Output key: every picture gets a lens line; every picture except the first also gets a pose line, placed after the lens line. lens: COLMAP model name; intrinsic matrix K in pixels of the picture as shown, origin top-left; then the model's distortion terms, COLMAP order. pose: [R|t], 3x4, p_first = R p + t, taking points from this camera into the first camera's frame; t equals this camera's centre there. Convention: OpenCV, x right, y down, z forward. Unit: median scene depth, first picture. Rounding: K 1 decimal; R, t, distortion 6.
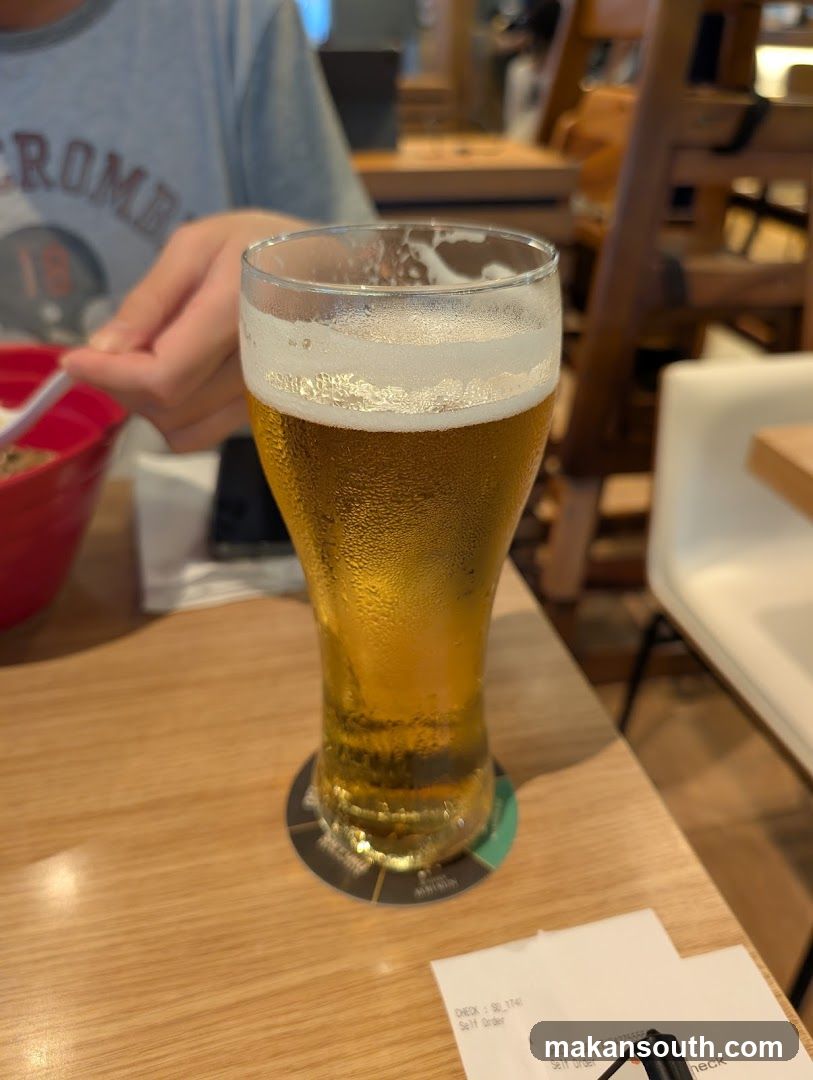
lens RADIAL K [[841.9, 0, 406.5], [0, 841.9, 540.0], [0, 0, 1]] dist [0.004639, -0.001126]
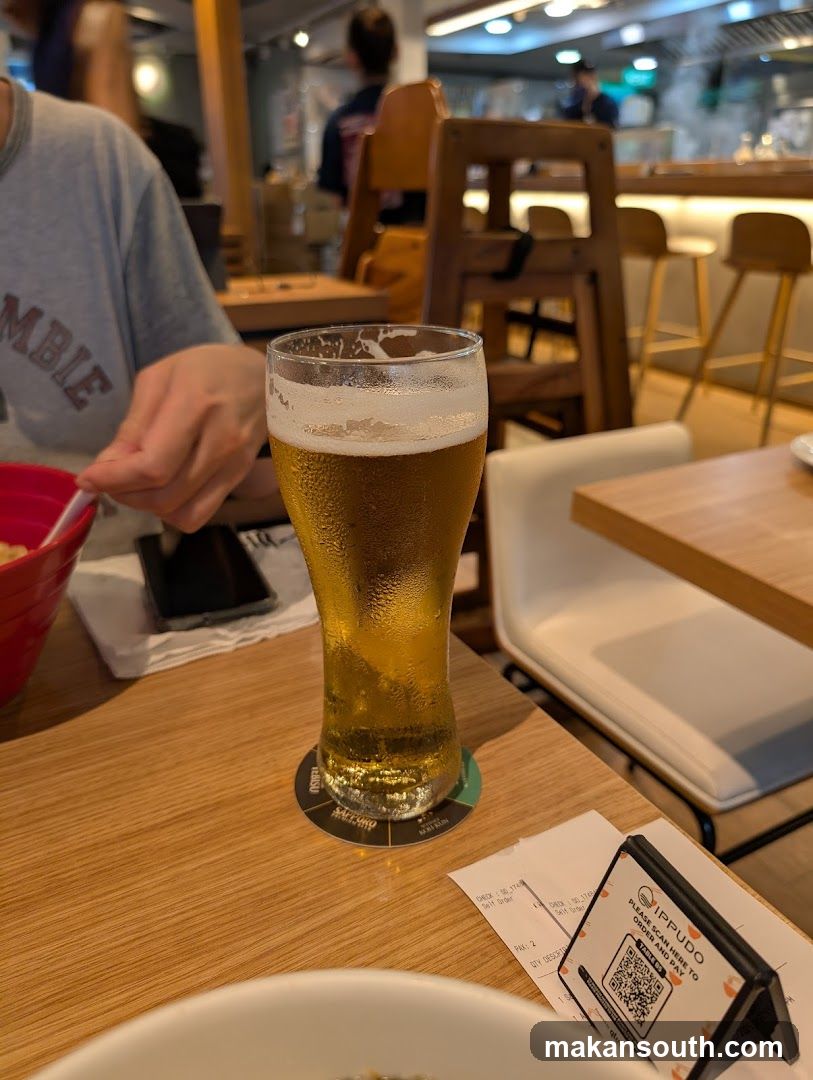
lens RADIAL K [[823.0, 0, 408.7], [0, 823.0, 543.5], [0, 0, 1]] dist [0.060519, 0.000199]
pose [[0.968166, -0.115266, 0.222191, -0.216857], [0.143877, 0.982635, -0.117163, 0.125992], [-0.204828, 0.145402, 0.967938, -0.249078]]
